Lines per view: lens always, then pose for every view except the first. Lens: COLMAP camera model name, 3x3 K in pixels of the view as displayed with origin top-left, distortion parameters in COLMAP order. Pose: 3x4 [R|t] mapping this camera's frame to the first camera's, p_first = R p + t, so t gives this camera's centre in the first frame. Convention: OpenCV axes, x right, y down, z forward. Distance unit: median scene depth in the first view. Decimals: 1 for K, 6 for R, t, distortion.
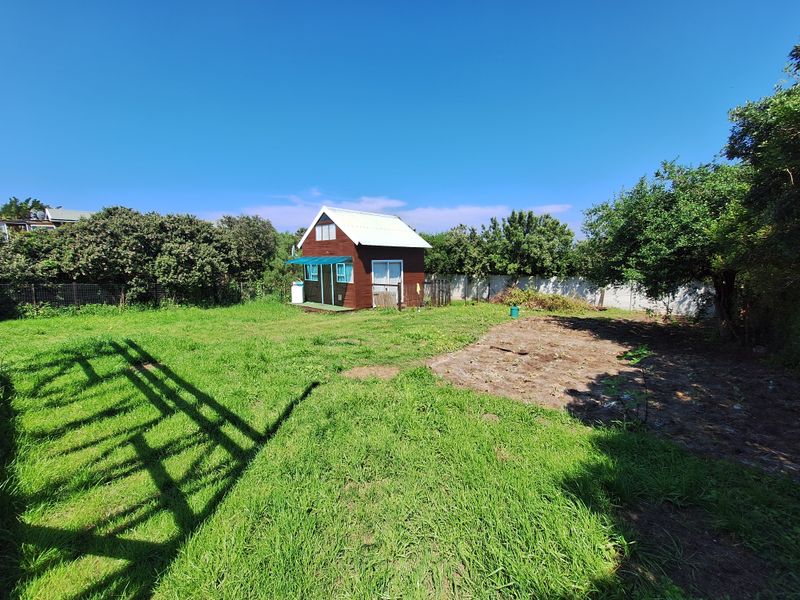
lens RADIAL K [[316.1, 0, 400.0], [0, 316.1, 301.2], [0, 0, 1]] dist [0.001418, 0.001048]
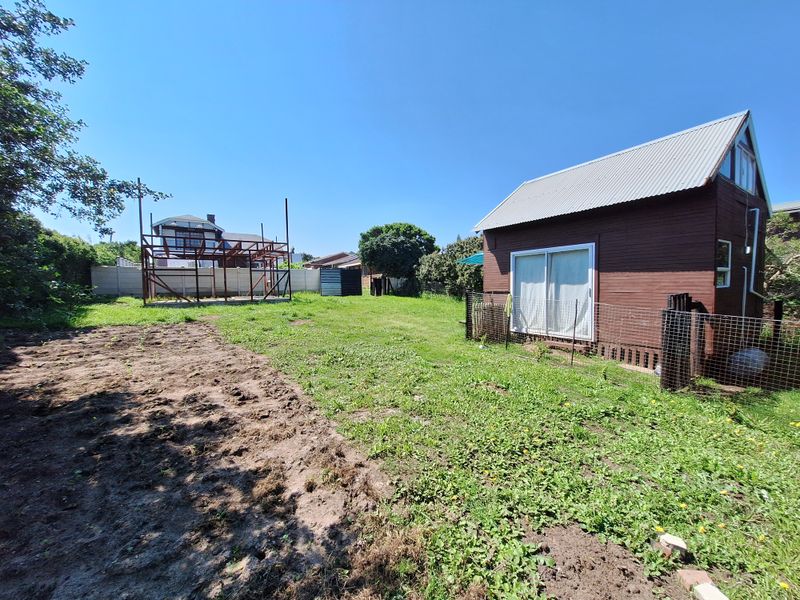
lens RADIAL K [[316.1, 0, 400.0], [0, 316.1, 301.2], [0, 0, 1]] dist [0.001418, 0.001048]
pose [[-0.281372, 0.061729, -0.957611, 0.547270], [-0.108137, 0.989532, 0.095560, -0.071594], [0.953486, 0.130442, -0.271752, 0.967030]]
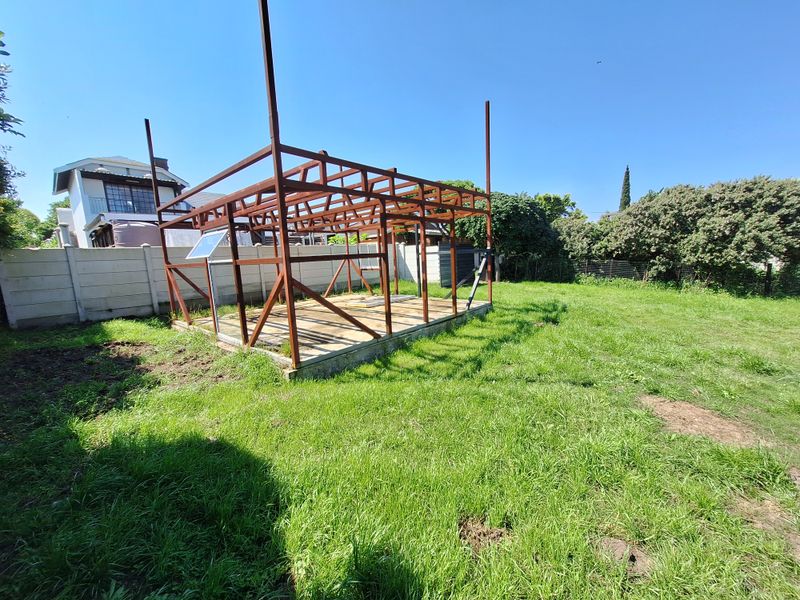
lens RADIAL K [[316.1, 0, 400.0], [0, 316.1, 301.2], [0, 0, 1]] dist [0.001418, 0.001048]
pose [[-0.027042, 0.157742, -0.987110, 0.180520], [-0.089610, 0.983113, 0.159558, -0.016040], [0.995610, 0.092769, -0.012450, 0.154232]]
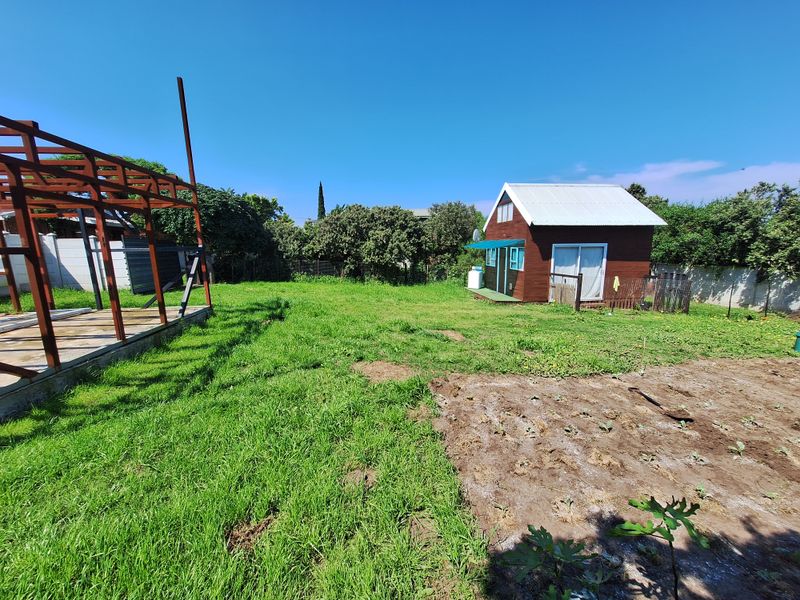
lens RADIAL K [[316.1, 0, 400.0], [0, 316.1, 301.2], [0, 0, 1]] dist [0.001418, 0.001048]
pose [[0.728650, 0.118734, -0.674515, 0.187240], [-0.087689, 0.992926, 0.080057, -0.014377], [0.679249, 0.000814, 0.733907, 0.141562]]
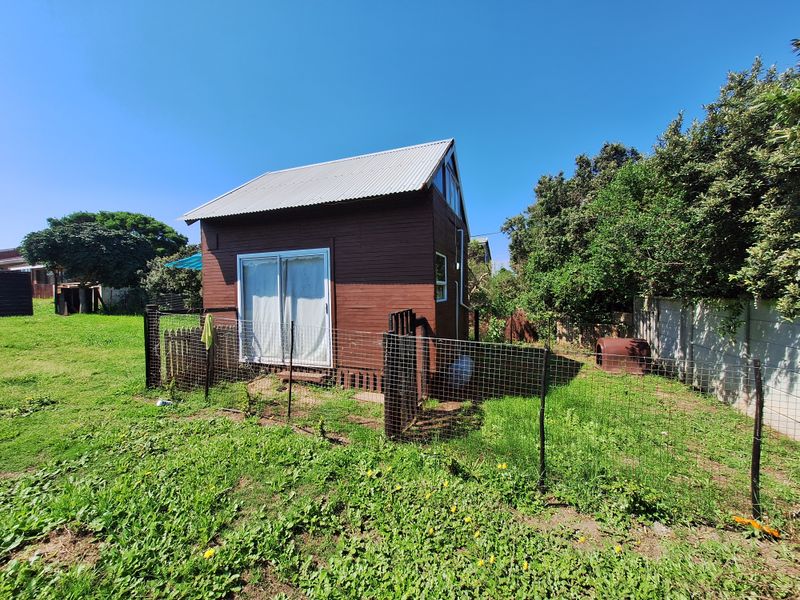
lens RADIAL K [[316.1, 0, 400.0], [0, 316.1, 301.2], [0, 0, 1]] dist [0.001418, 0.001048]
pose [[0.350029, 0.027445, -0.936337, 0.403746], [-0.109231, 0.993948, -0.011700, -0.084086], [0.930348, 0.106373, 0.350909, 1.055437]]
